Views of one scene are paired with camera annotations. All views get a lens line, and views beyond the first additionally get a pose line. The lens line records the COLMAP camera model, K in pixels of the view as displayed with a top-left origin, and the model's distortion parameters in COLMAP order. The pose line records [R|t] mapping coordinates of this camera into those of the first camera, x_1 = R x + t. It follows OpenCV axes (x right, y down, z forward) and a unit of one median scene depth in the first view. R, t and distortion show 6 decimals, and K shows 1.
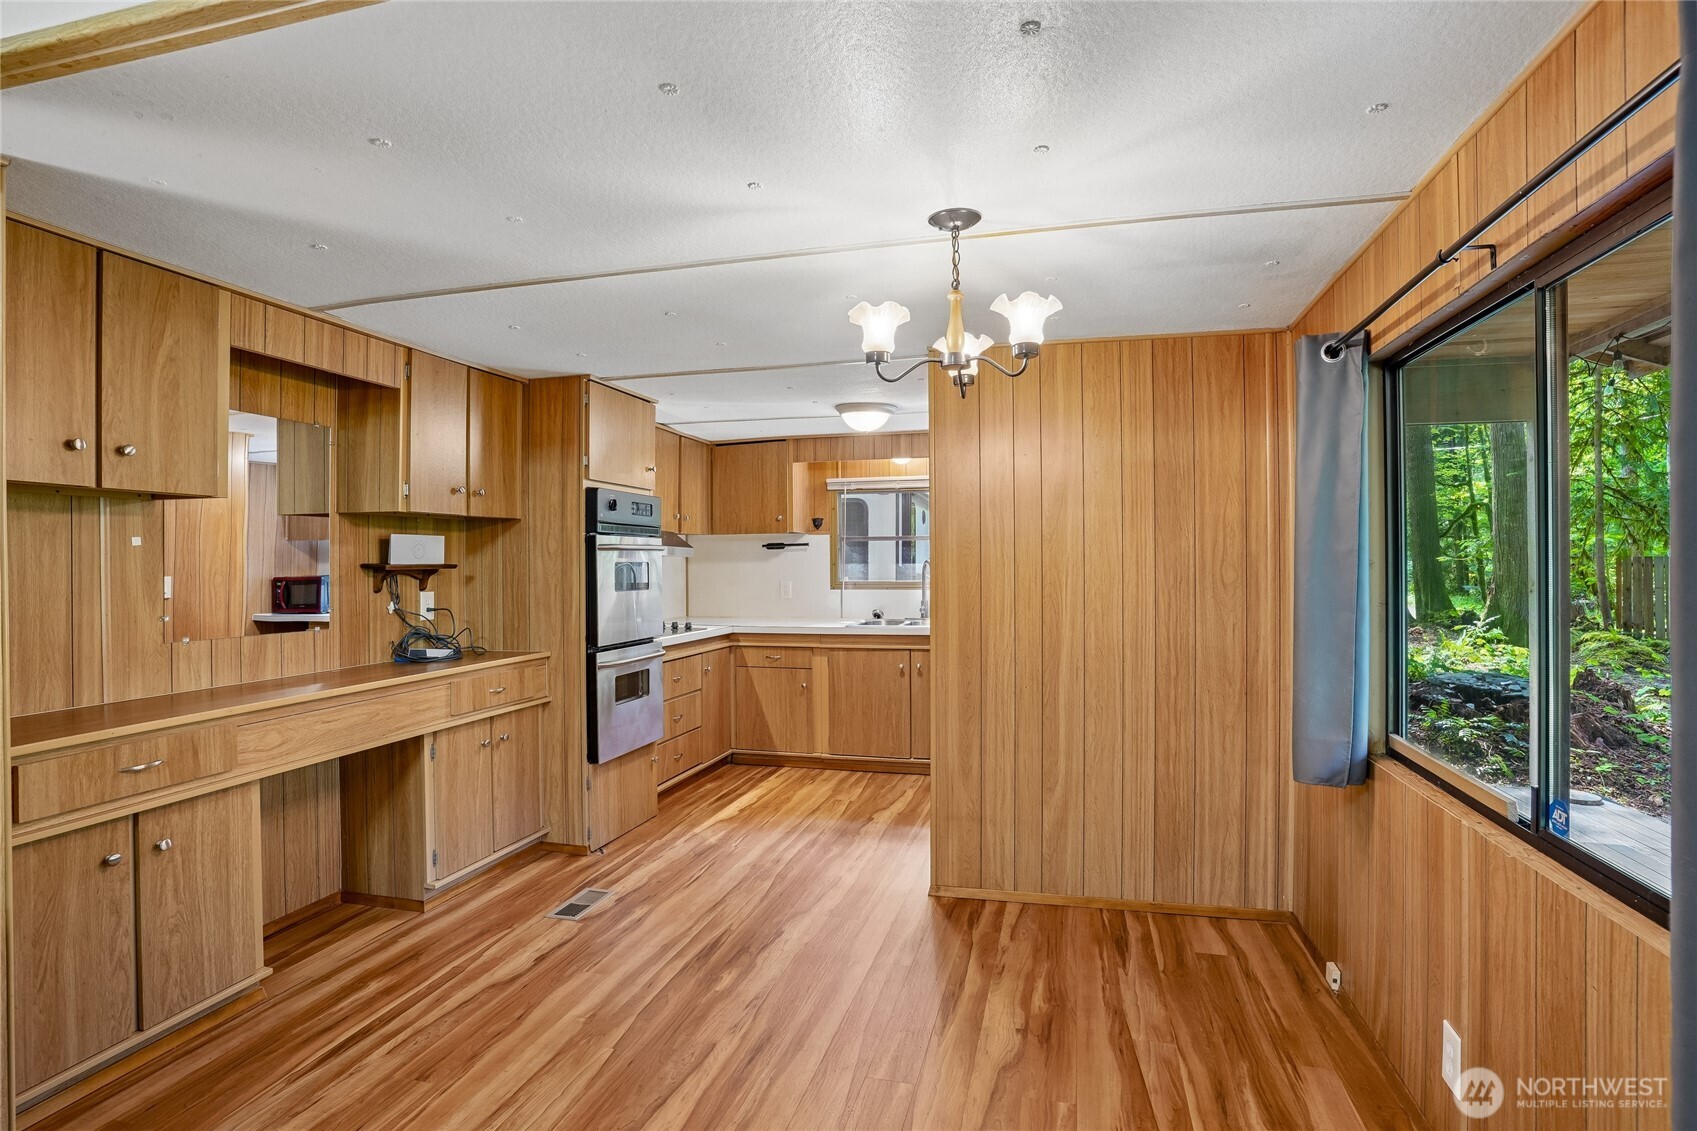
lens RADIAL K [[848.2, 0, 851.5], [0, 848.2, 563.5], [0, 0, 1]] dist [-0.046281, 0.018329]
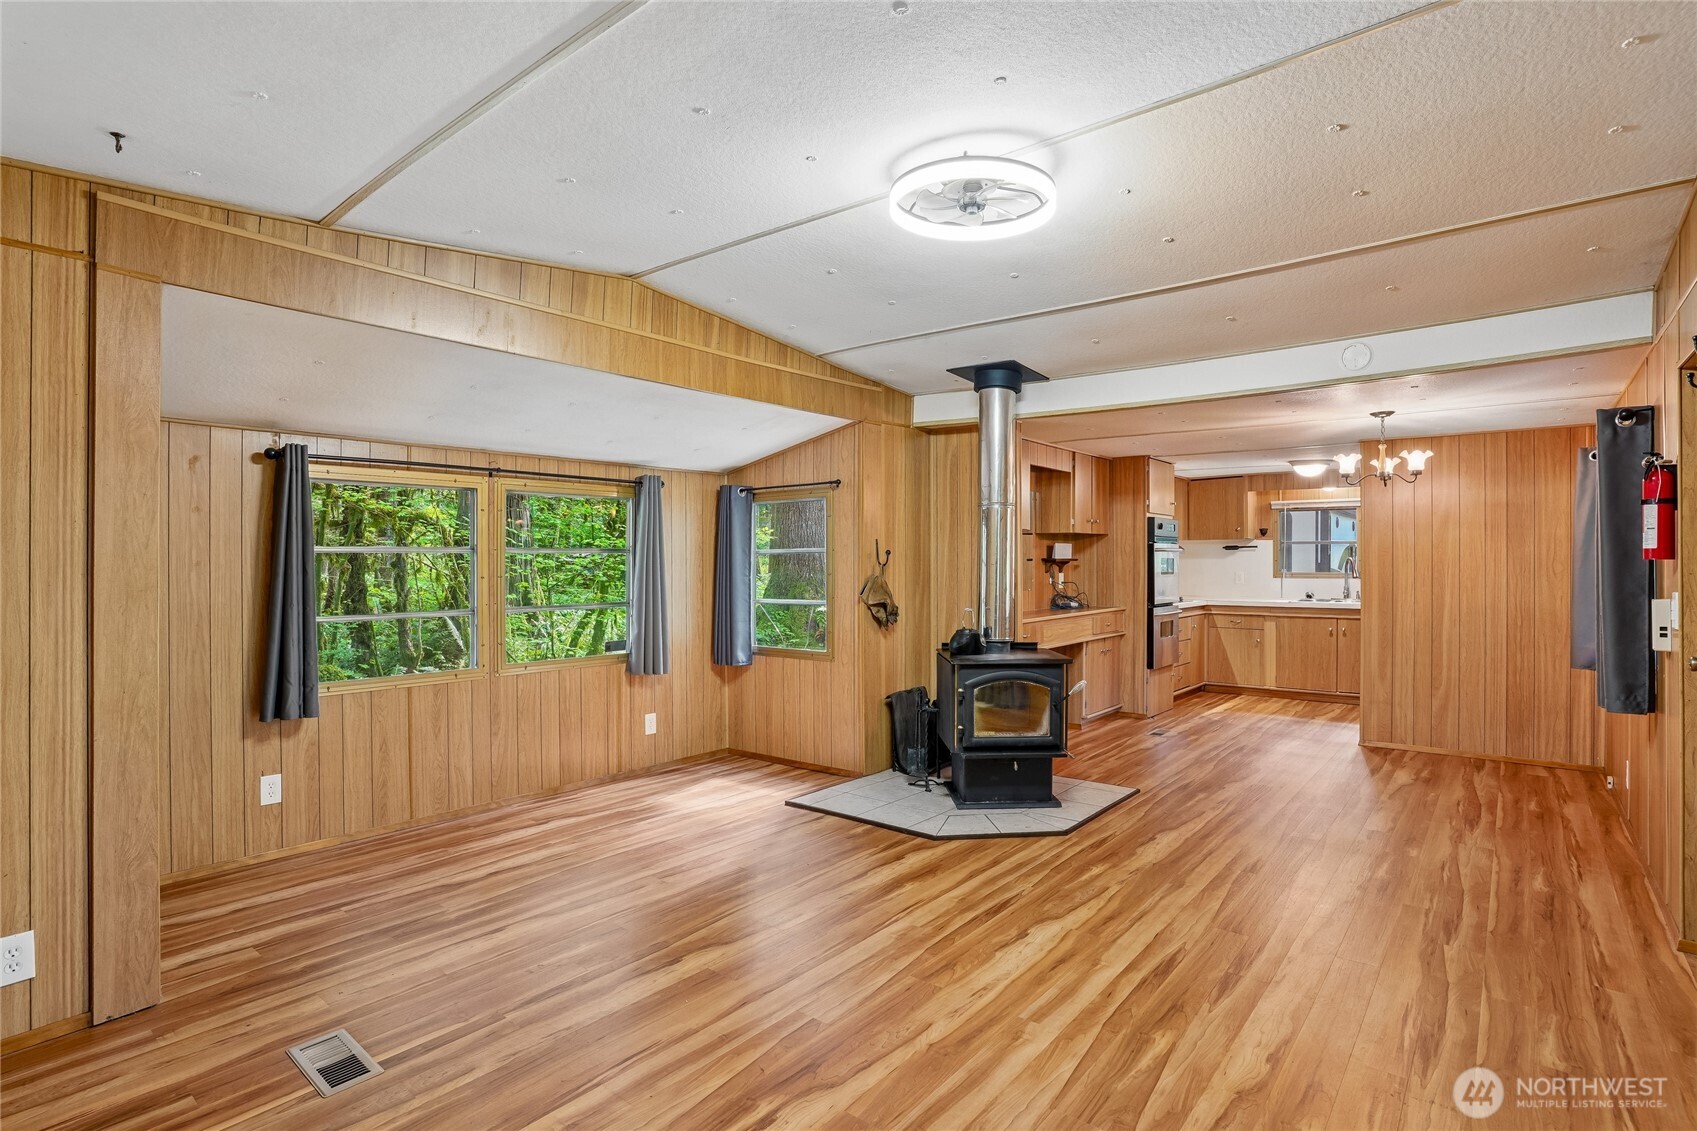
lens RADIAL K [[848.2, 0, 863.6], [0, 848.2, 559.5], [0, 0, 1]] dist [-0.046281, 0.018329]
pose [[0.917106, 0.006455, -0.398590, -0.161845], [-0.006447, 0.999978, 0.001359, 0.003125], [0.398591, 0.001323, 0.917128, -1.010653]]
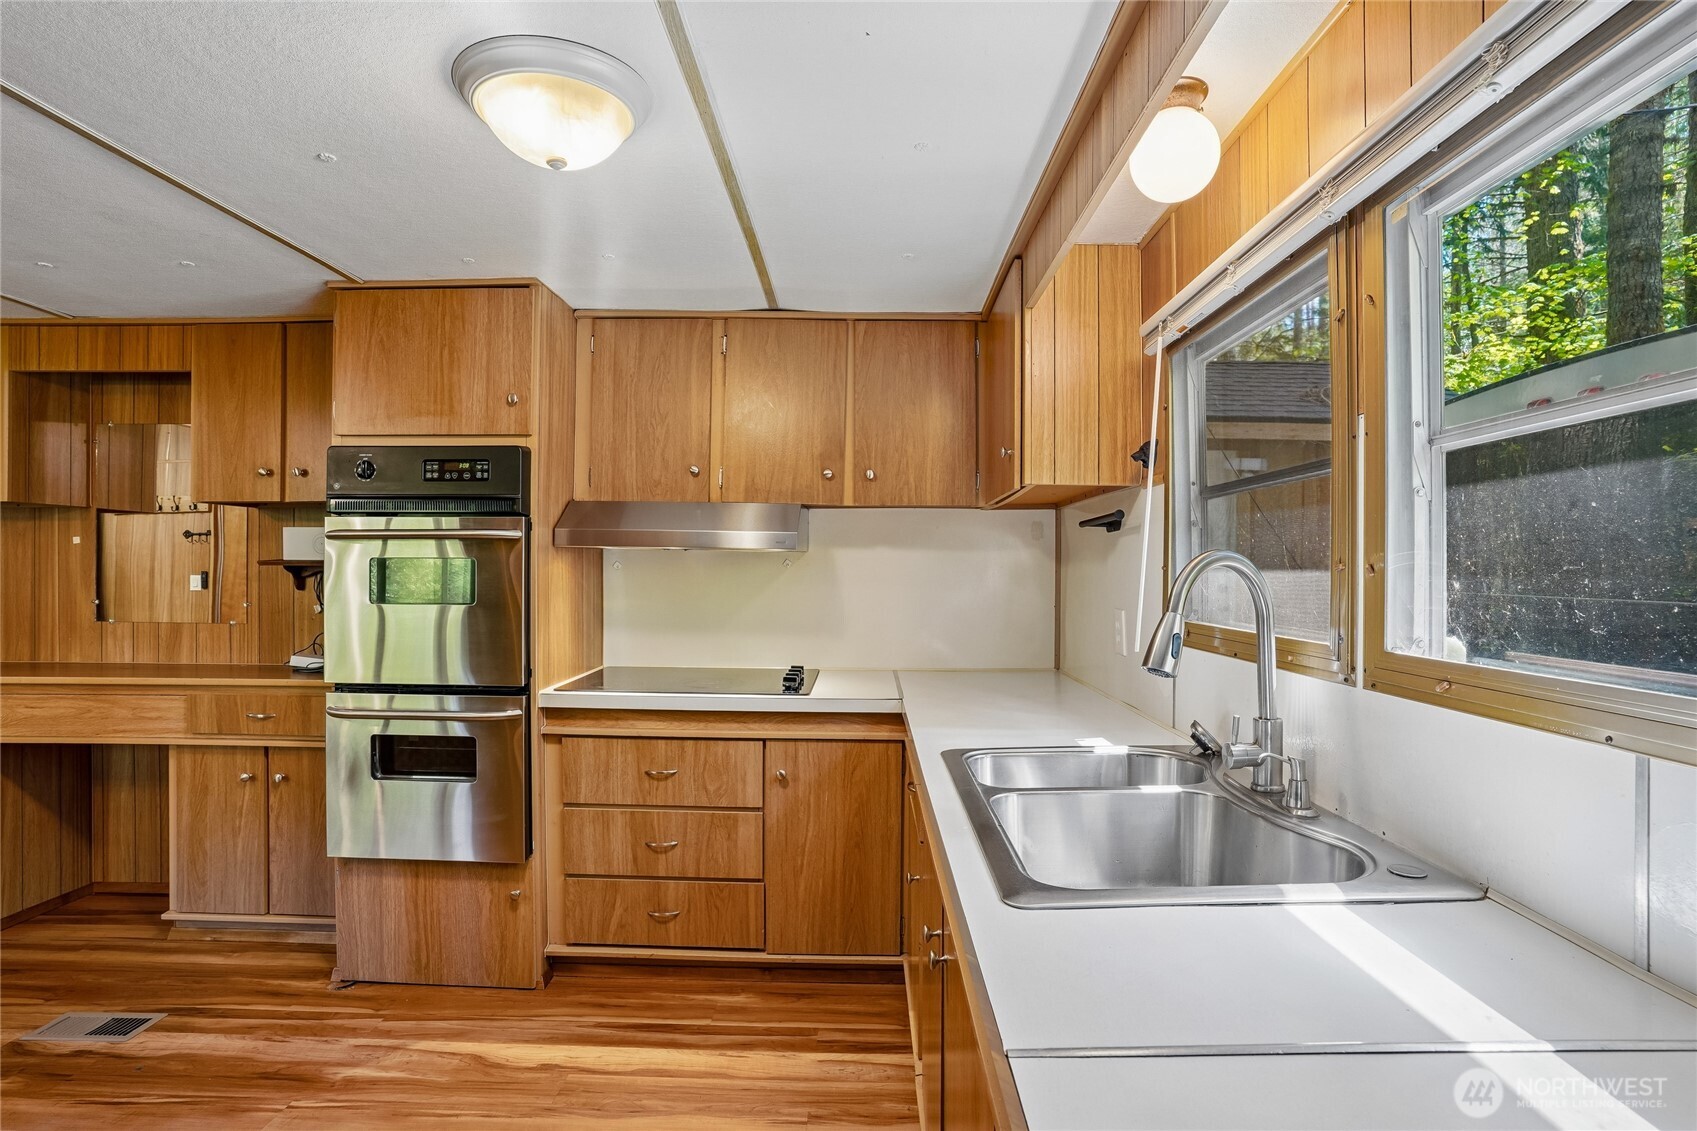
lens RADIAL K [[848.2, 0, 843.6], [0, 848.2, 571.3], [0, 0, 1]] dist [-0.046281, 0.018329]
pose [[0.235751, 0.013528, -0.971719, 0.484671], [-0.008548, 0.999893, 0.011846, -0.002526], [0.971776, 0.005513, 0.235841, 1.358544]]
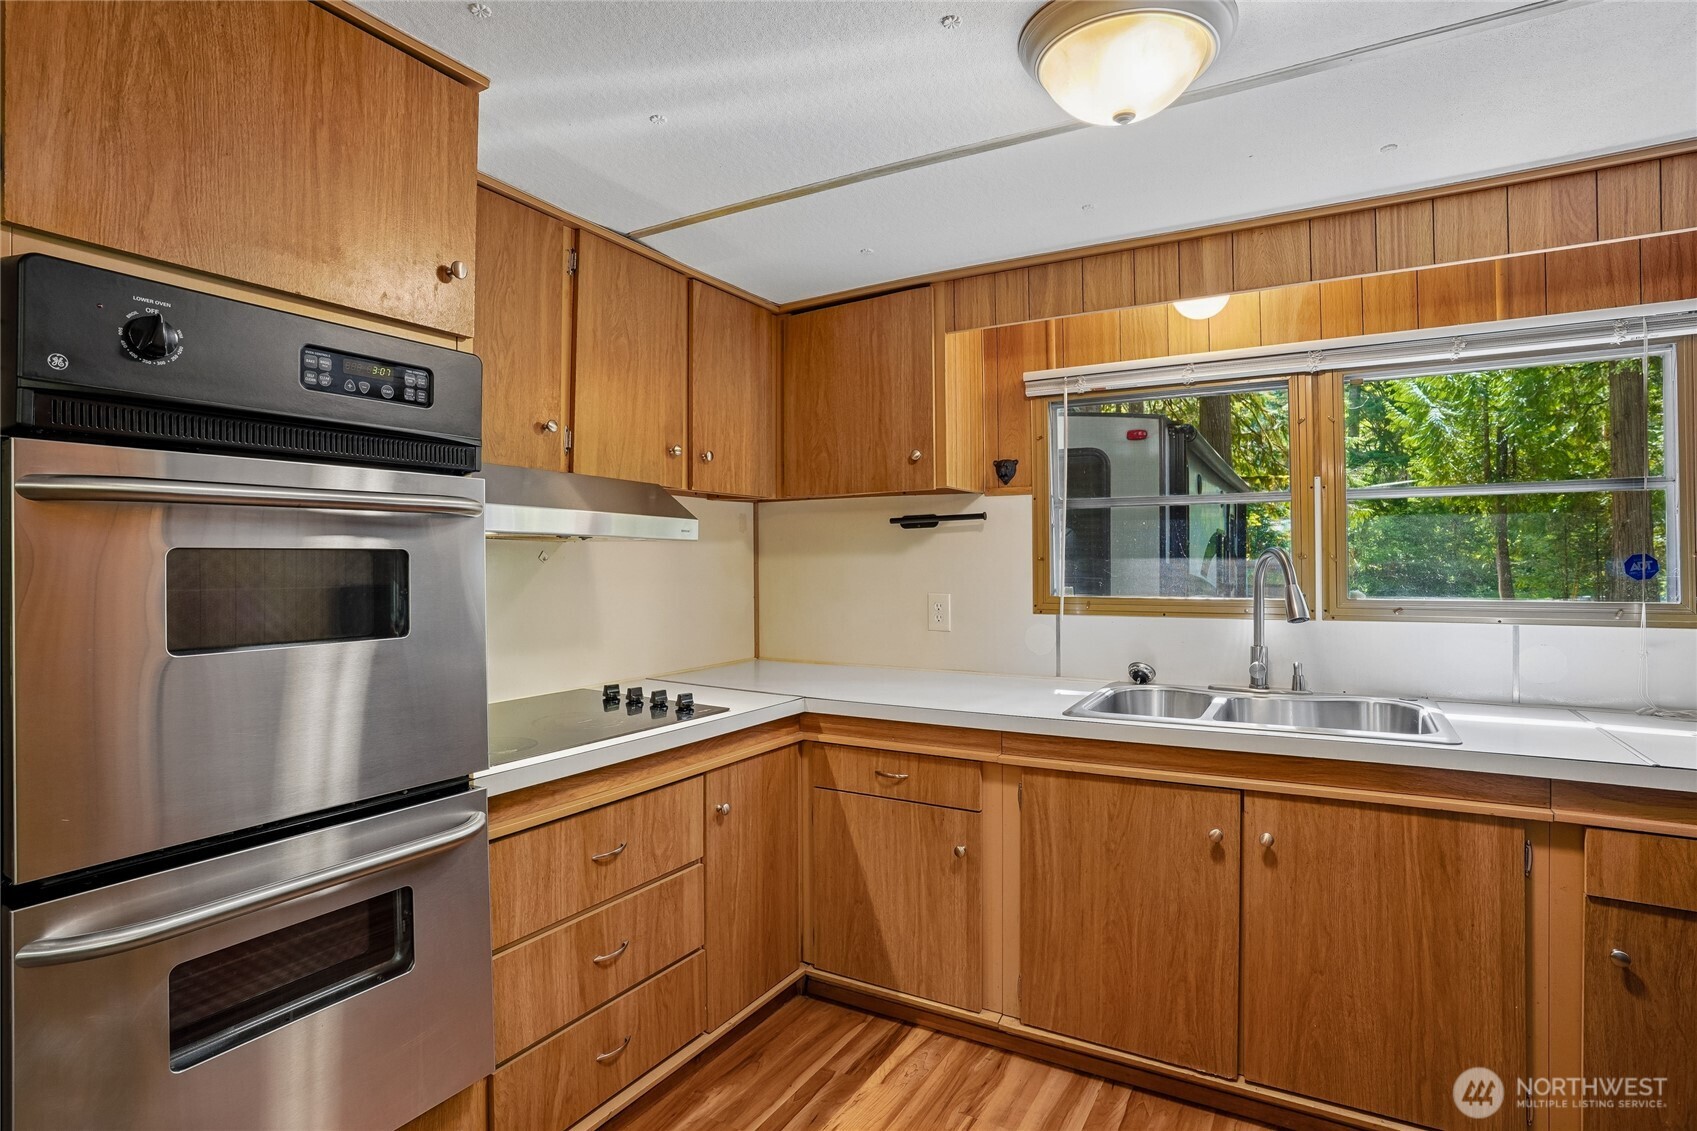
lens RADIAL K [[848.2, 0, 854.7], [0, 848.2, 555.9], [0, 0, 1]] dist [-0.046281, 0.018329]
pose [[0.962902, -0.002374, -0.269841, 0.009210], [0.000823, 0.999982, -0.005860, 0.003255], [0.269850, 0.005421, 0.962887, 0.907286]]
